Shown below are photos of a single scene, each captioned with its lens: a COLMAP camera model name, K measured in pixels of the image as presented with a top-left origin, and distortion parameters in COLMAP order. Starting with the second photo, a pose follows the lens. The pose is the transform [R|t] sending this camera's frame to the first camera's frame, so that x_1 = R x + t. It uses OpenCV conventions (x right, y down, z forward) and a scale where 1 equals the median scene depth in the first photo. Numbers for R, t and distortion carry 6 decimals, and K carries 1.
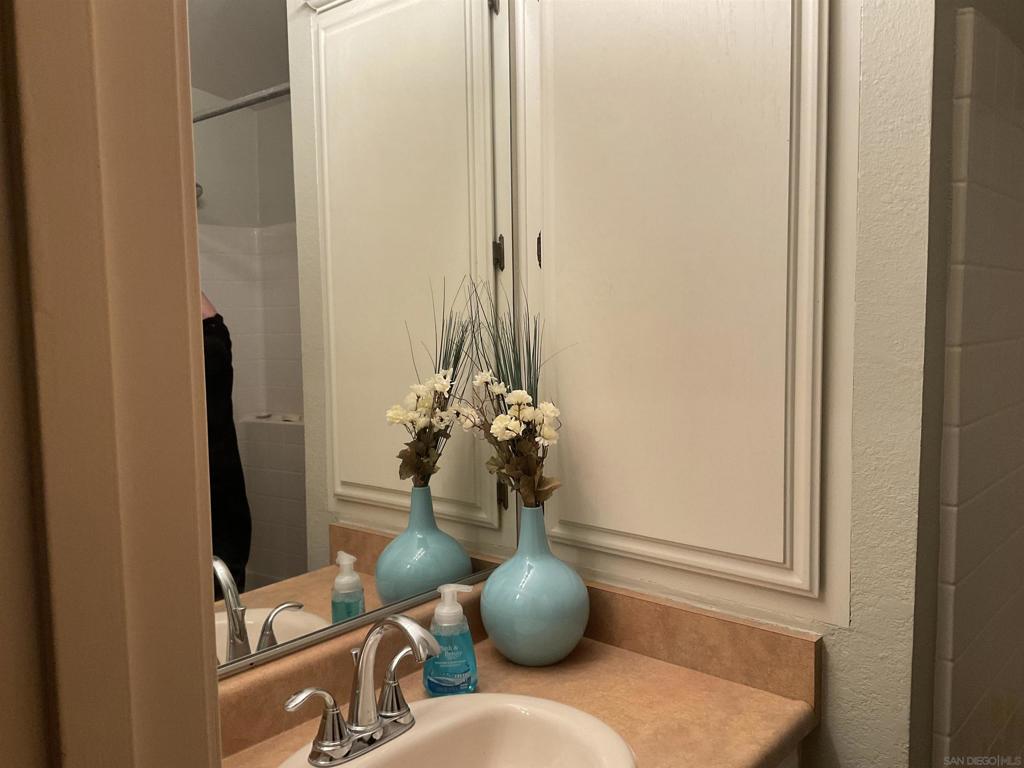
lens RADIAL K [[850.6, 0, 505.9], [0, 850.6, 387.8], [0, 0, 1]] dist [0.130898, -0.254596]
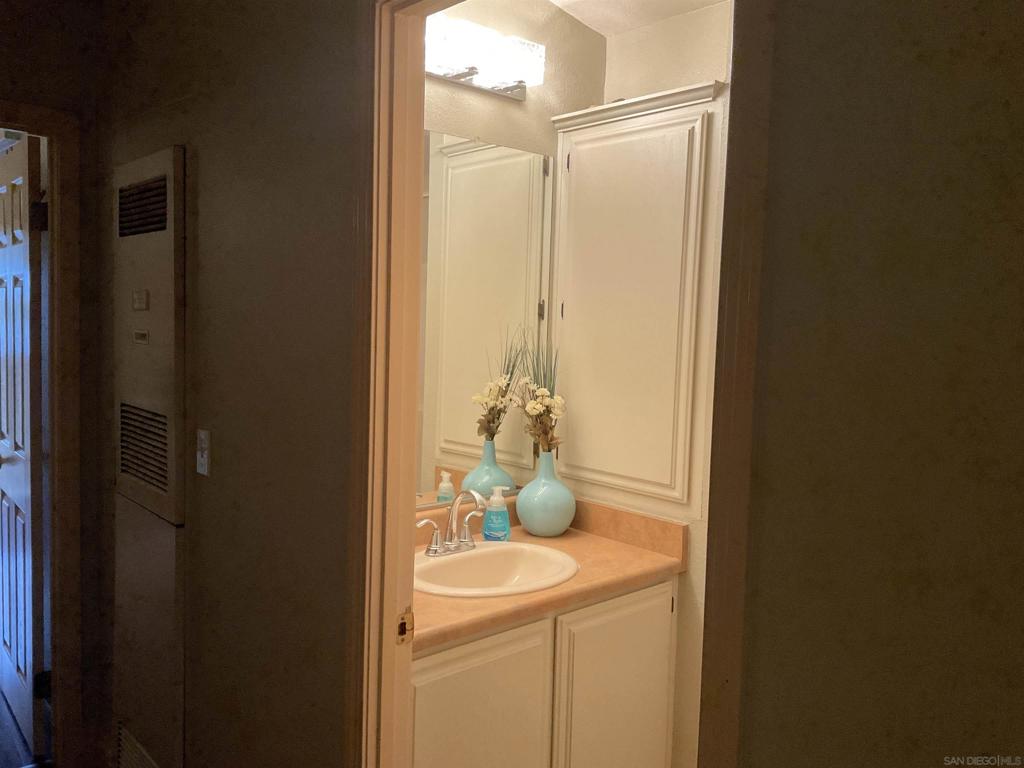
lens RADIAL K [[850.6, 0, 505.9], [0, 850.6, 387.8], [0, 0, 1]] dist [0.130898, -0.254596]
pose [[0.991391, 0.057269, -0.117749, 0.145182], [-0.058454, 0.998268, -0.006634, 0.018075], [0.117165, 0.013460, 0.993021, -0.798598]]
